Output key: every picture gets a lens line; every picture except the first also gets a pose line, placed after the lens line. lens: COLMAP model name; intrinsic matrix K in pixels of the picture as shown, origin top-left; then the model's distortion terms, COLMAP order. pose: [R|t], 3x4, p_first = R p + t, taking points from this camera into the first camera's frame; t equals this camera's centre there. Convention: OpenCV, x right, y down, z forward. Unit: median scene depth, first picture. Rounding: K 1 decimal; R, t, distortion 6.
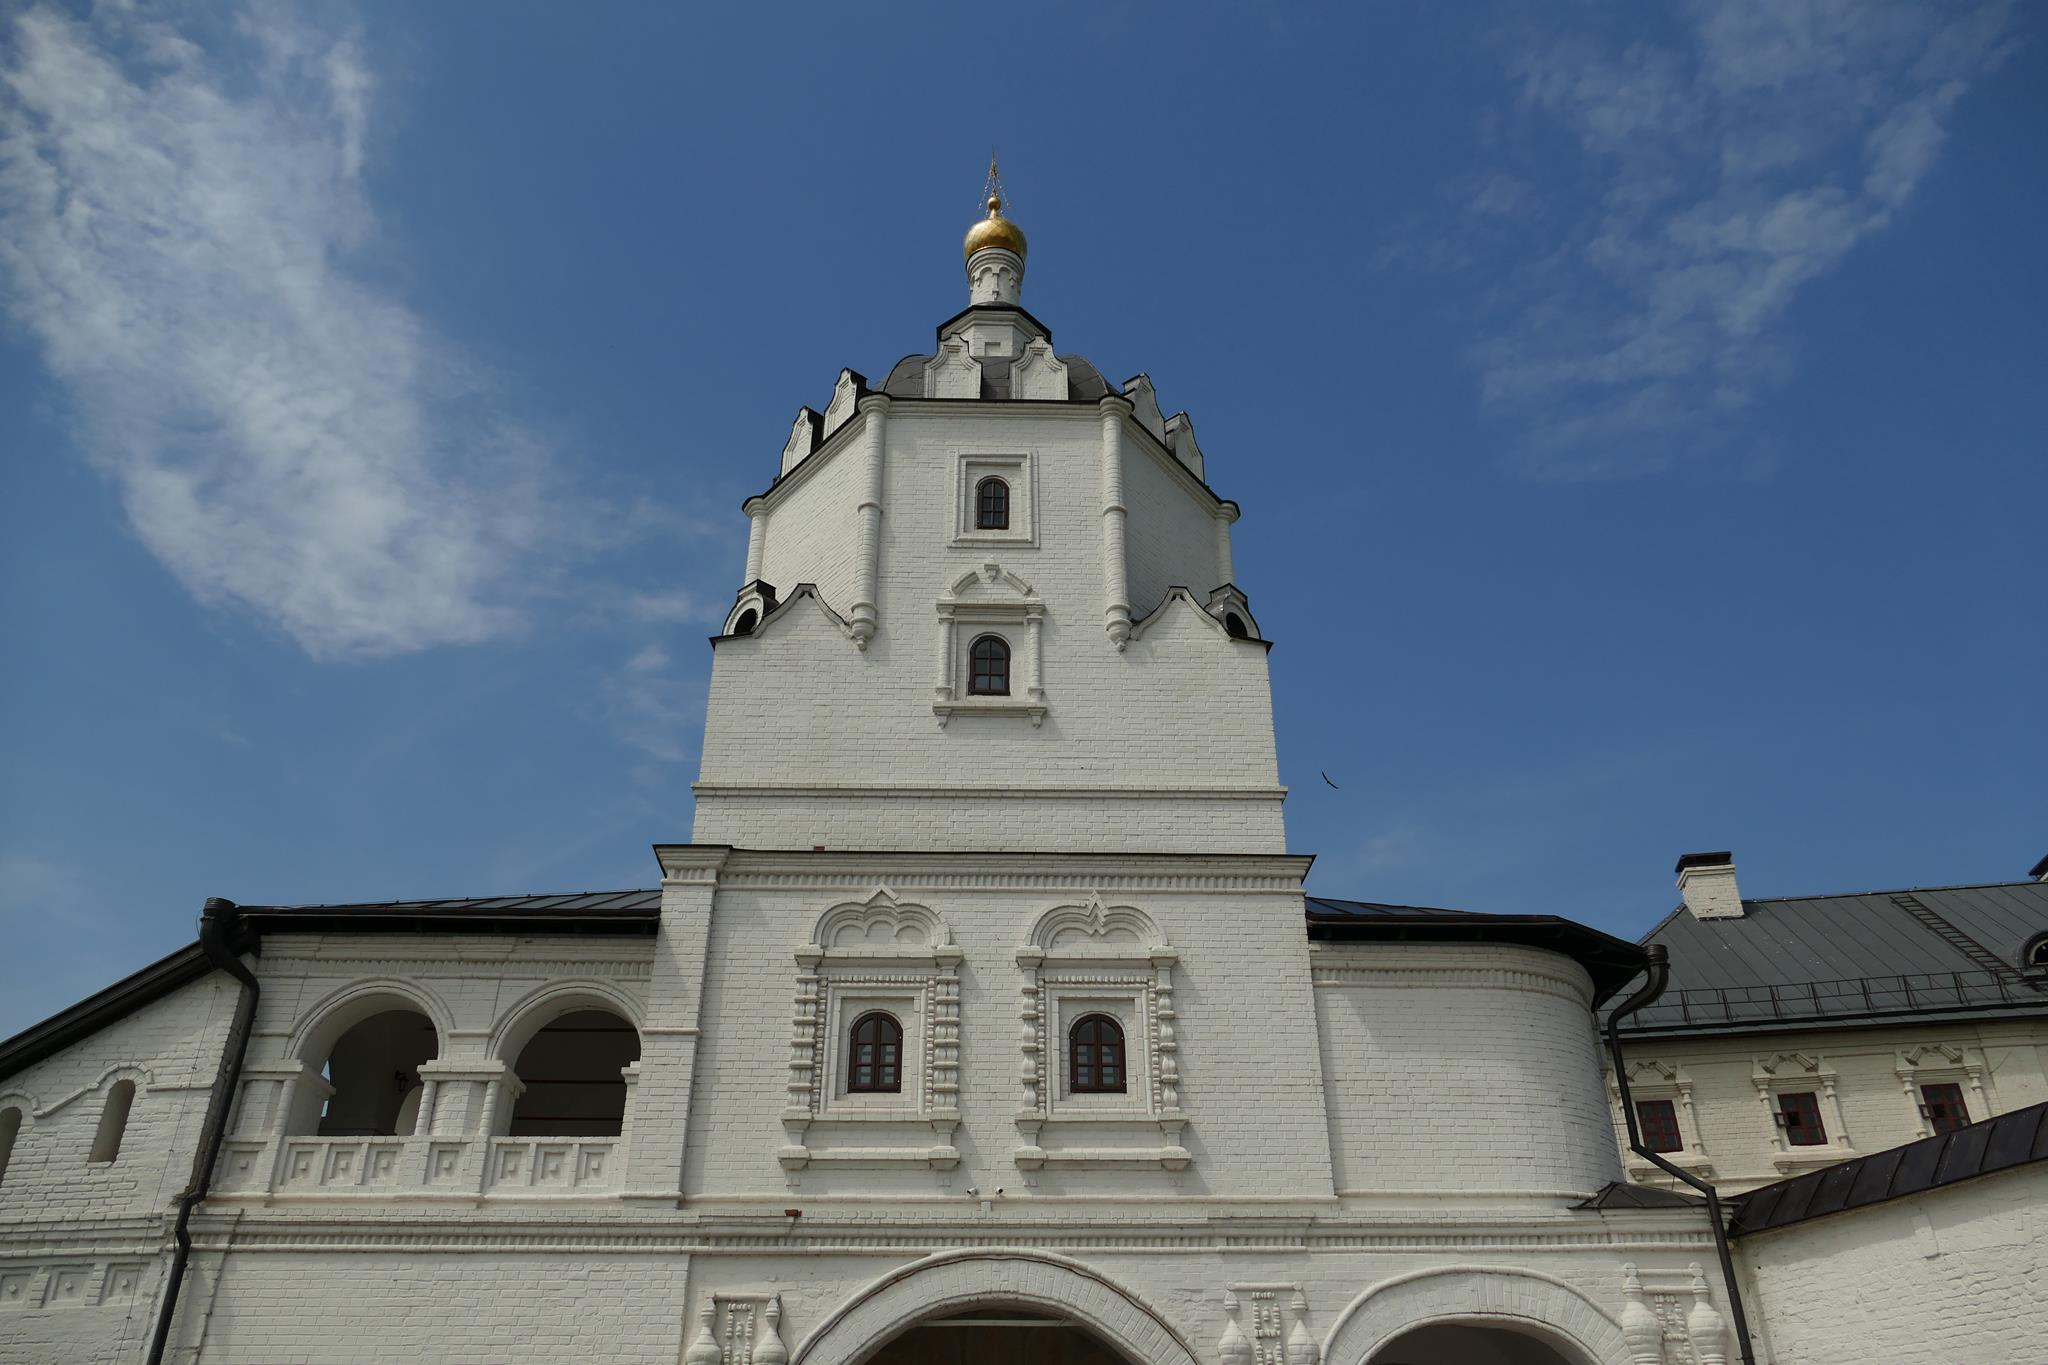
lens RADIAL K [[1473.7, 0, 1026.9], [0, 1473.7, 683.8], [0, 0, 1]] dist [-0.010682, 0.008050]
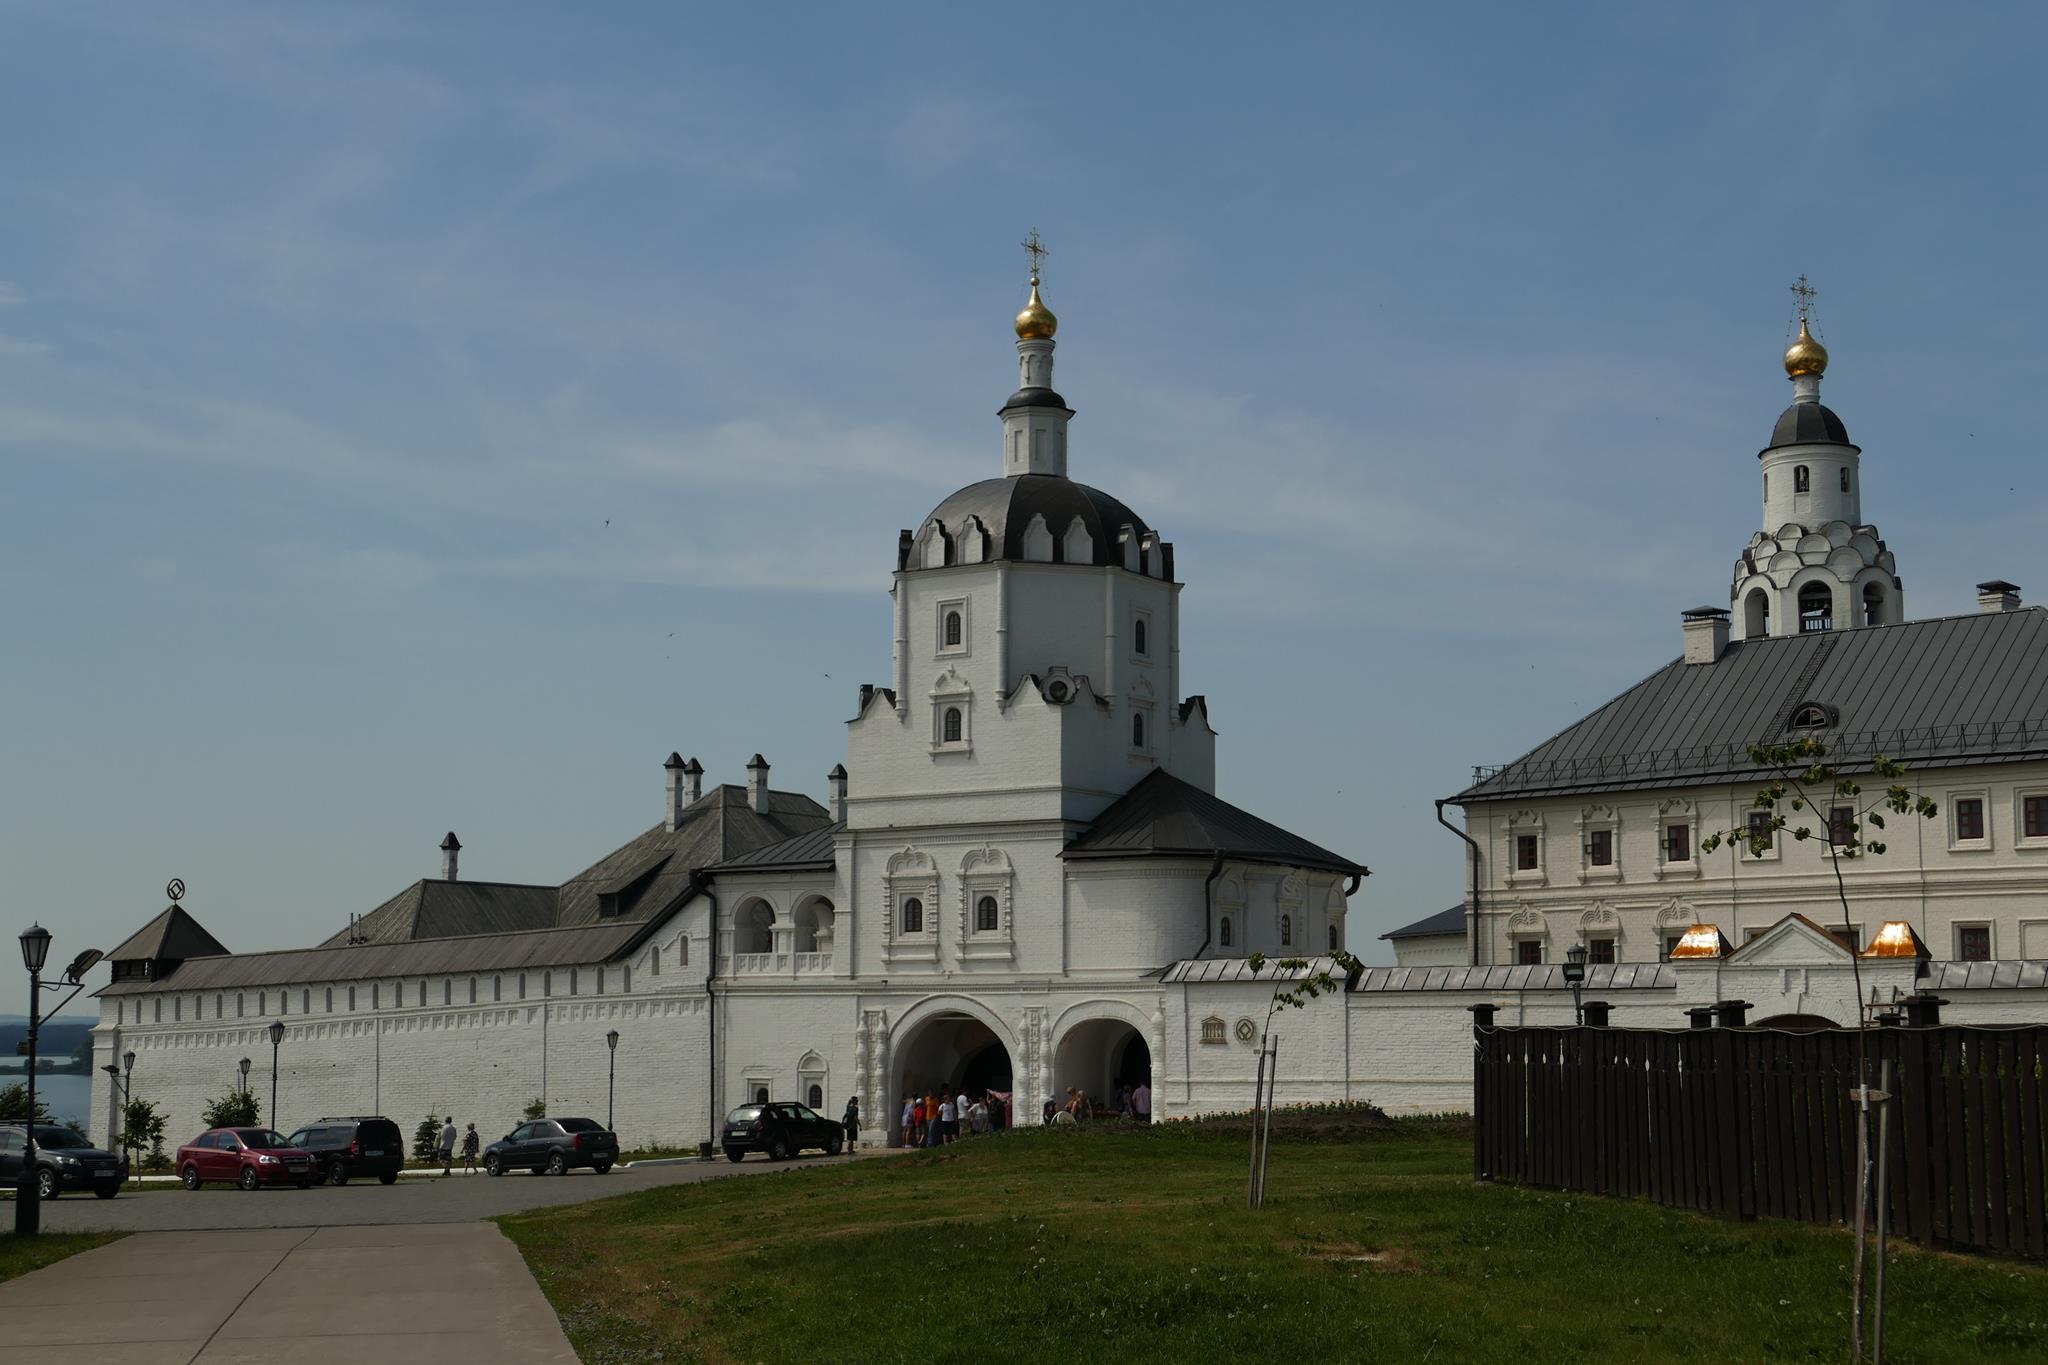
lens RADIAL K [[2789.2, 0, 1018.2], [0, 2789.2, 696.0], [0, 0, 1]] dist [-0.004035, 0.000000]
pose [[0.809411, -0.067163, -0.583390, 2.751015], [0.296639, 0.904137, 0.307476, -1.443529], [0.506813, -0.421930, 0.751742, -2.224185]]
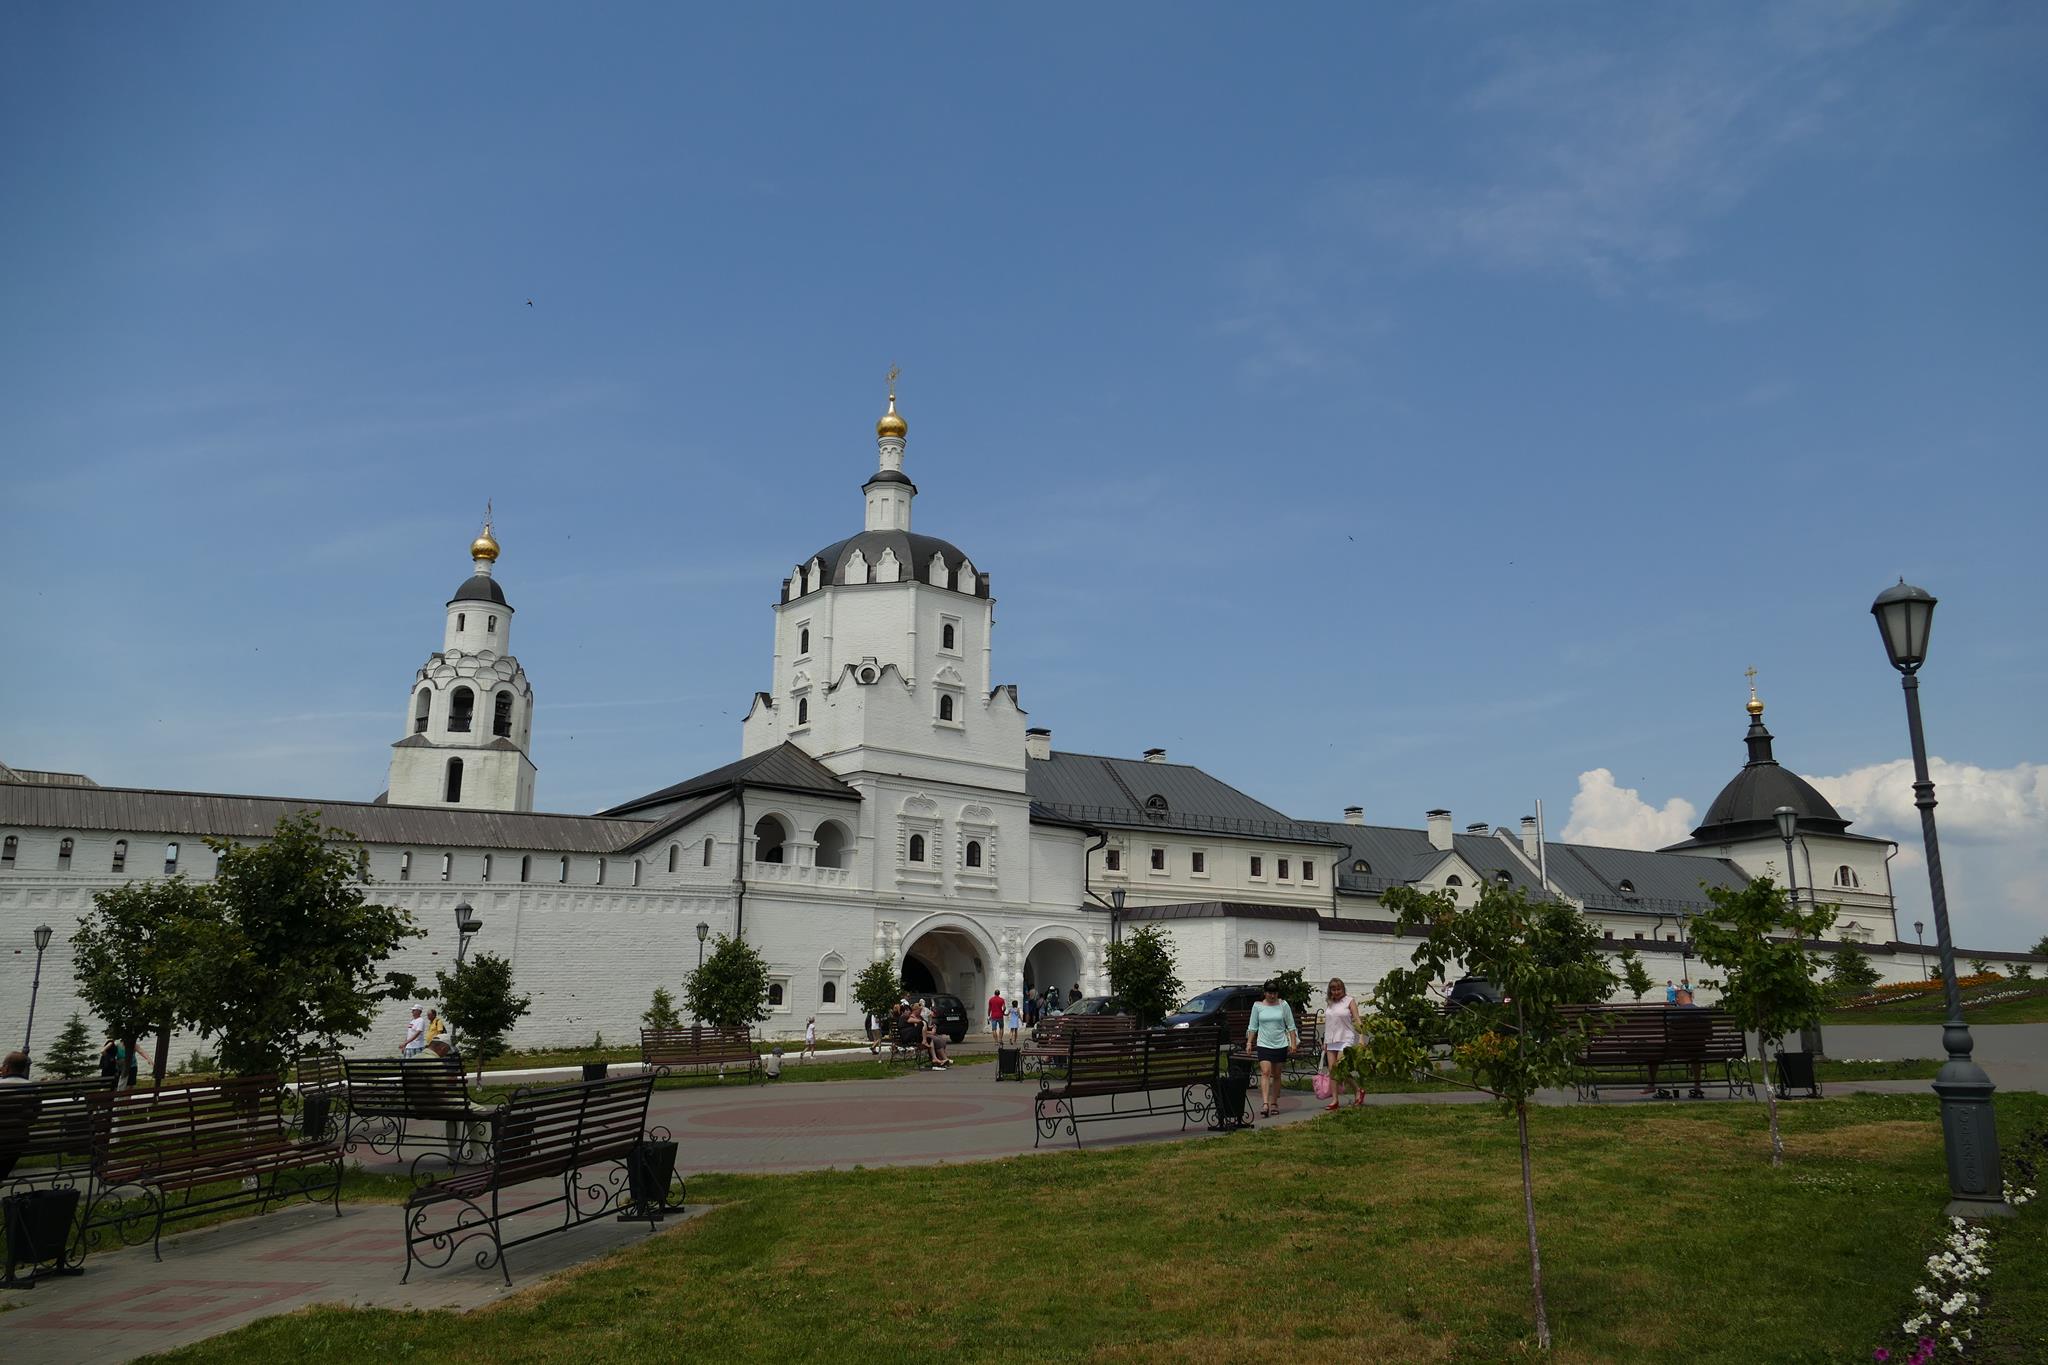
lens RADIAL K [[1508.9, 0, 1036.0], [0, 1508.9, 676.6], [0, 0, 1]] dist [-0.020555, -0.004137]
pose [[0.774614, 0.154871, 0.613179, -1.903167], [-0.329010, 0.926706, 0.181571, -0.738116], [-0.540117, -0.342389, 0.768794, -1.440008]]
